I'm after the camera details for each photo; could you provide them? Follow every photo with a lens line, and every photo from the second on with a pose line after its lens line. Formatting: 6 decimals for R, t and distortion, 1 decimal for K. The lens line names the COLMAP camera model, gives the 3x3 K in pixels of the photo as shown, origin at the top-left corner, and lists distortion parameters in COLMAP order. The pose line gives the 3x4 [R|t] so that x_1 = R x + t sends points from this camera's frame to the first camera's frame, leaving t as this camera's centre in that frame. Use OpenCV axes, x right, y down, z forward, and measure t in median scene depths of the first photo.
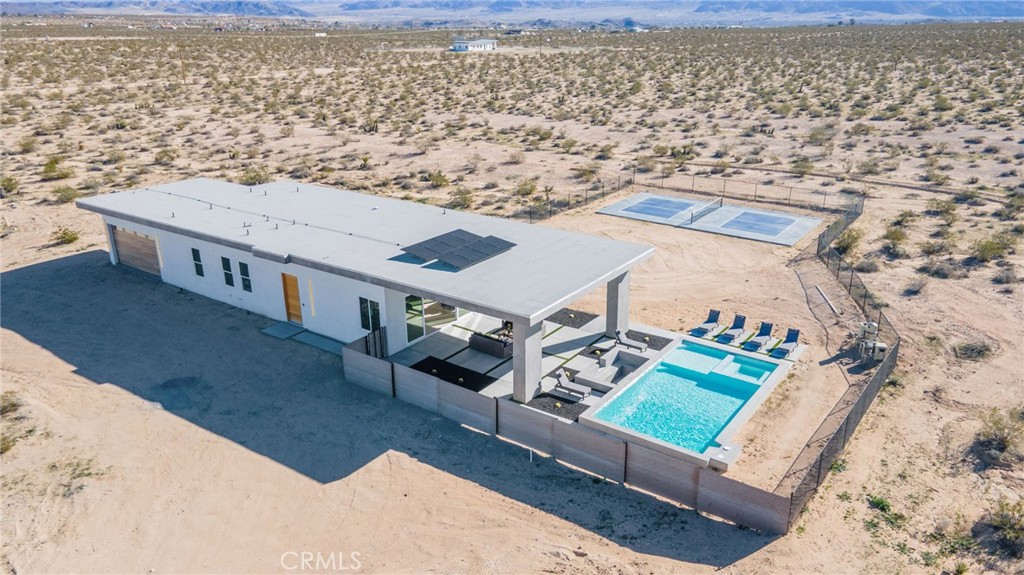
lens RADIAL K [[778.8, 0, 512.0], [0, 778.8, 287.5], [0, 0, 1]] dist [0.058337, 0.000738]
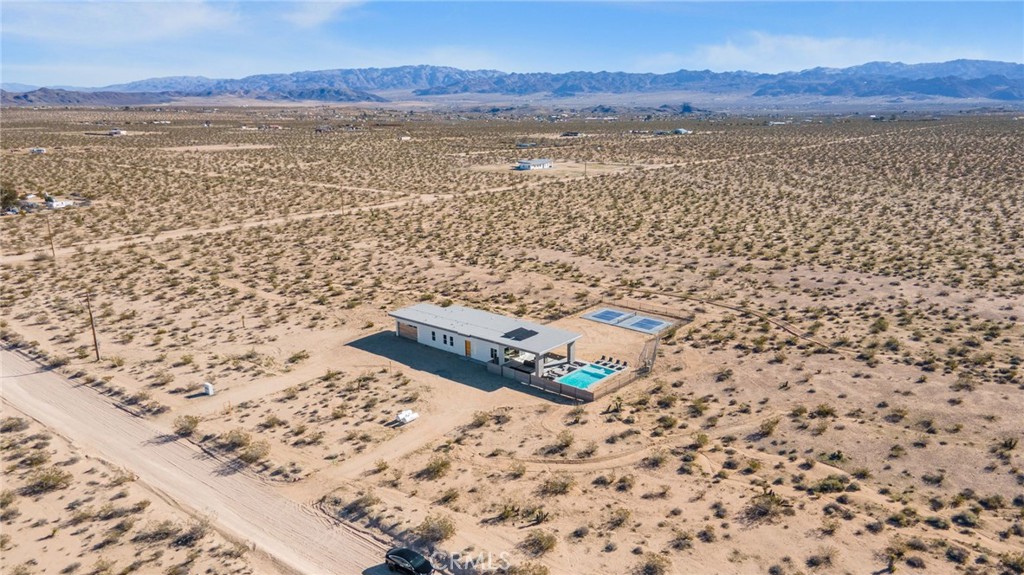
lens RADIAL K [[778.8, 0, 512.0], [0, 778.8, 287.5], [0, 0, 1]] dist [0.058337, 0.000738]
pose [[0.996915, 0.018587, -0.076251, 0.079797], [-0.025522, 0.995523, -0.091008, 0.031260], [0.074218, 0.092674, 0.992927, -1.299053]]
